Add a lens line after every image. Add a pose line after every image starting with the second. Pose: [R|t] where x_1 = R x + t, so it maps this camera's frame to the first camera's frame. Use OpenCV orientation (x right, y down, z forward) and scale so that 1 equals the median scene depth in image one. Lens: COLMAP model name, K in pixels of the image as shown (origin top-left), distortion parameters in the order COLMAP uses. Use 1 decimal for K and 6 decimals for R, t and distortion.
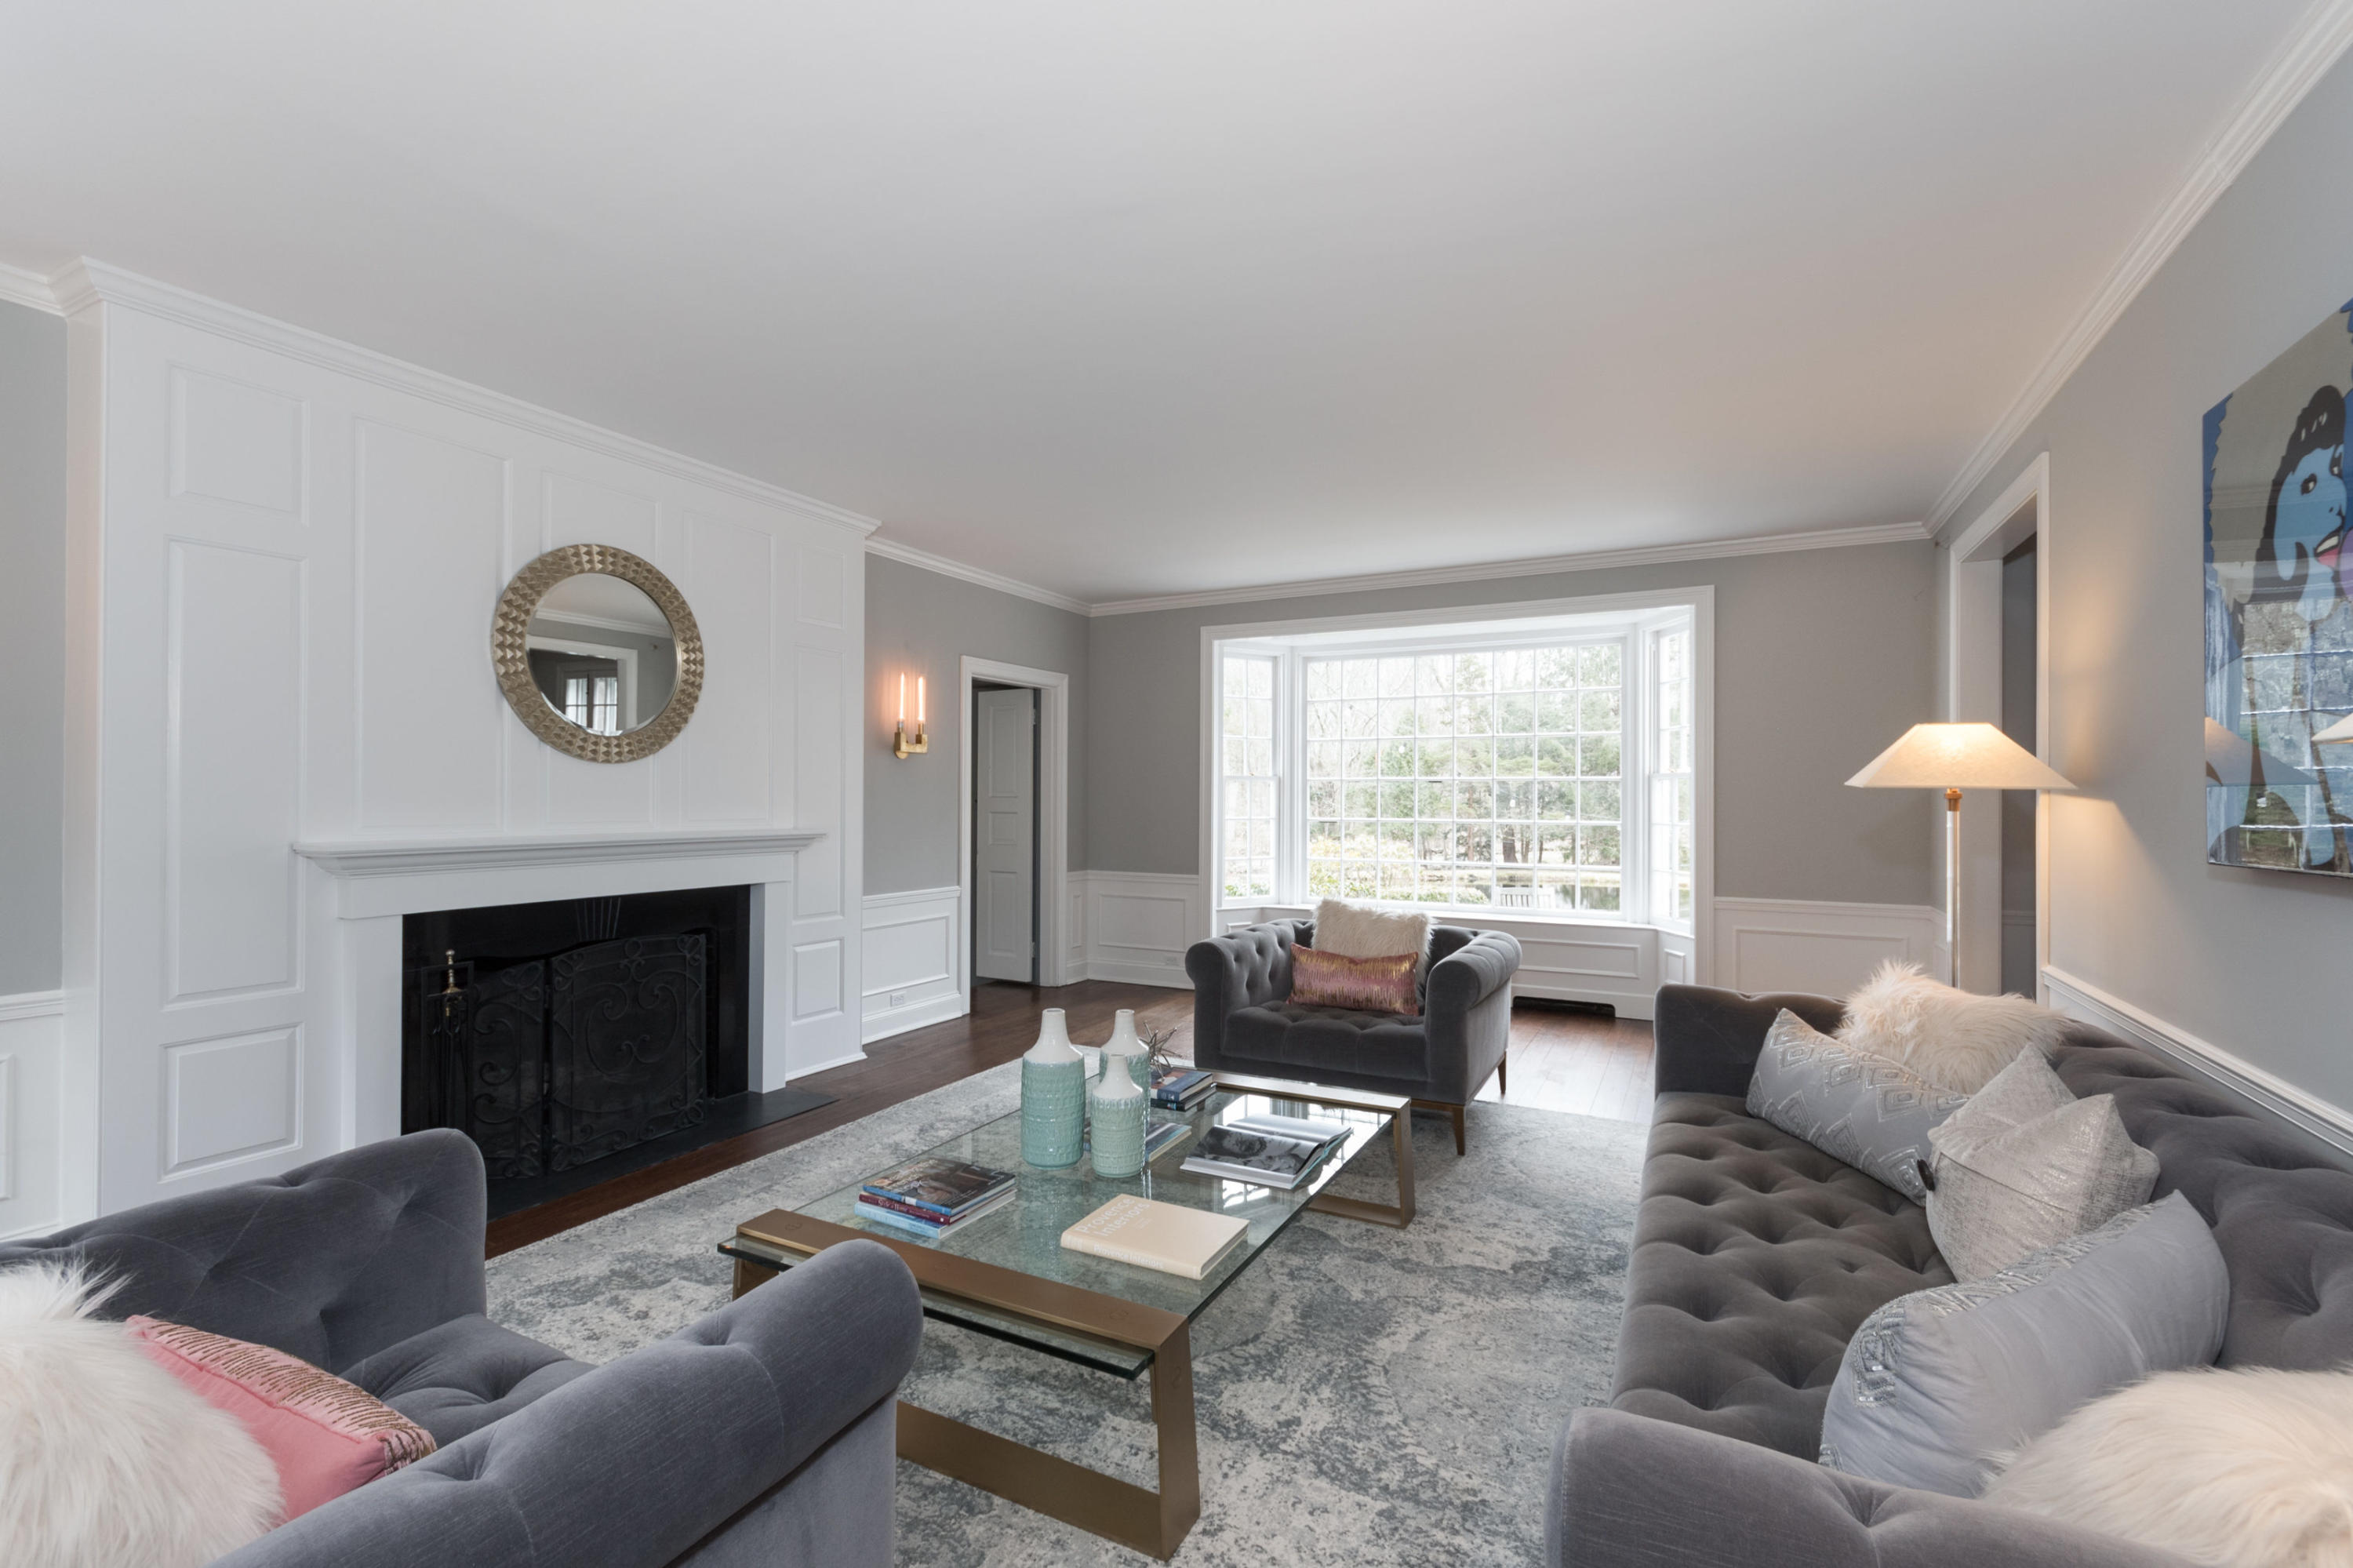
lens RADIAL K [[1025.2, 0, 1177.1], [0, 1025.2, 788.3], [0, 0, 1]] dist [-0.000435, -0.000094]
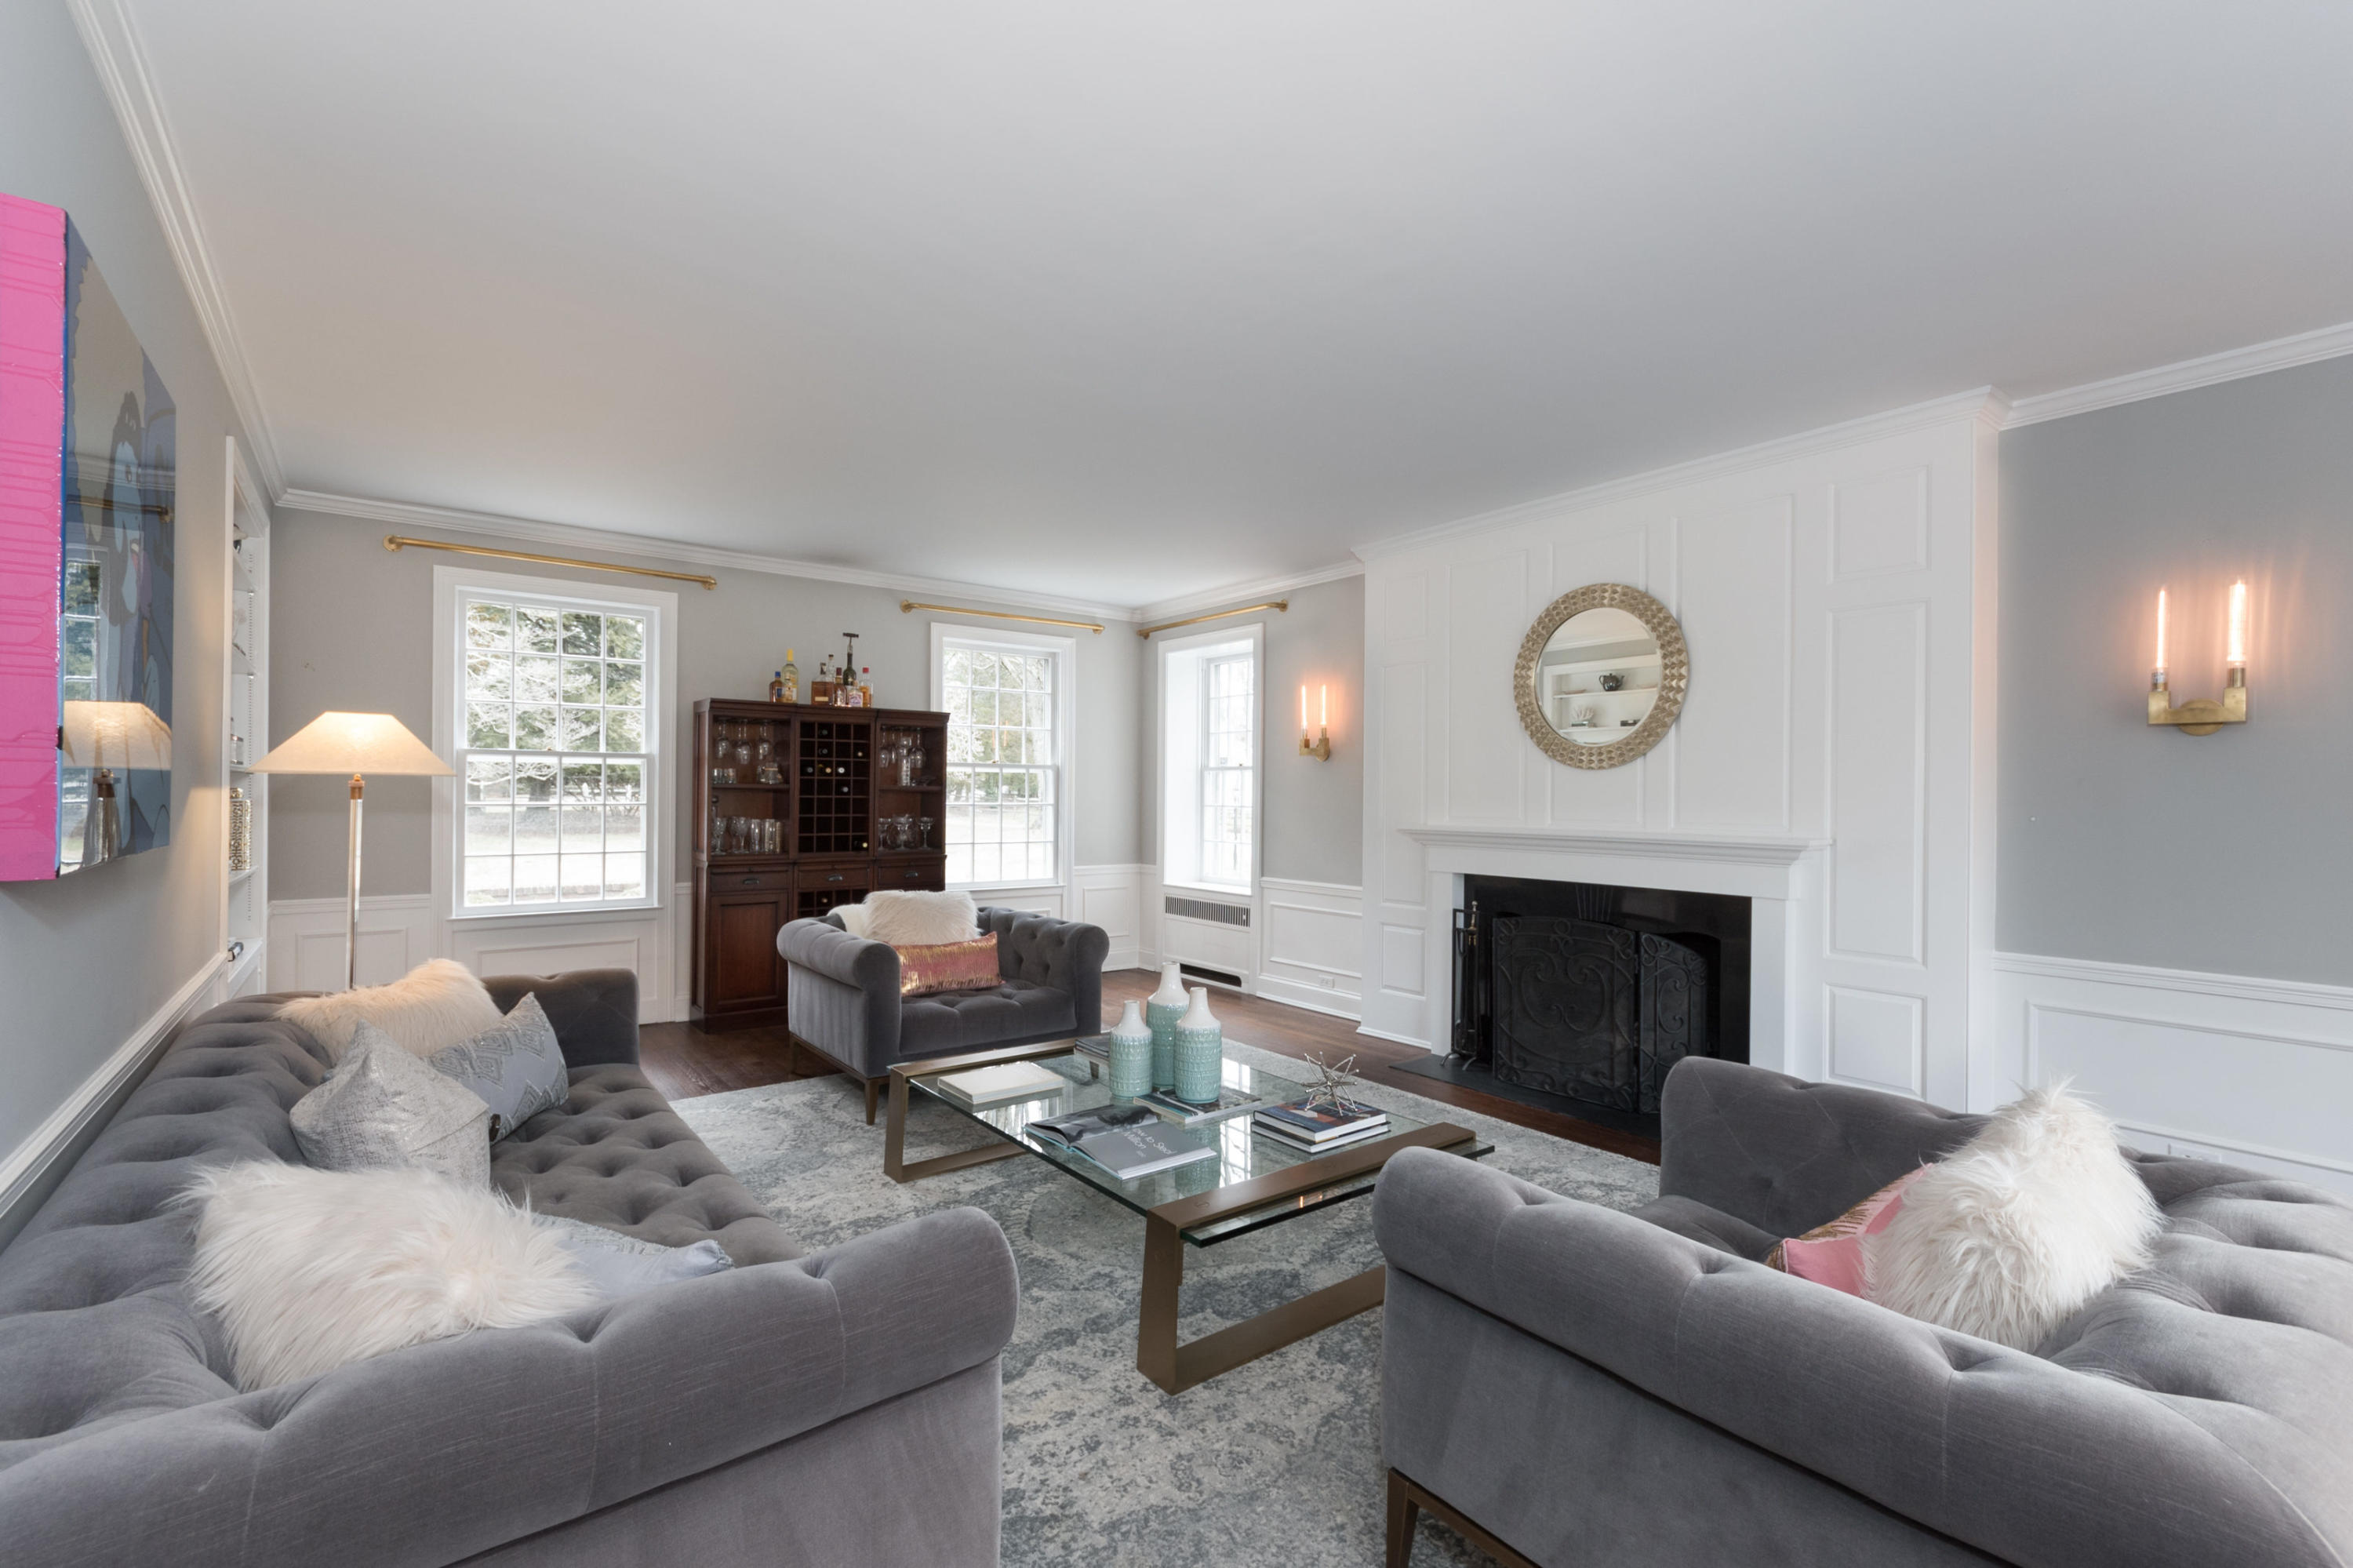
lens RADIAL K [[1025.2, 0, 1164.7], [0, 1025.2, 797.4], [0, 0, 1]] dist [-0.000435, -0.000094]
pose [[-0.426953, -0.000980, -0.904273, 0.837868], [-0.000383, 1.000000, -0.000903, 0.009671], [0.904274, -0.000039, -0.426953, 1.253188]]
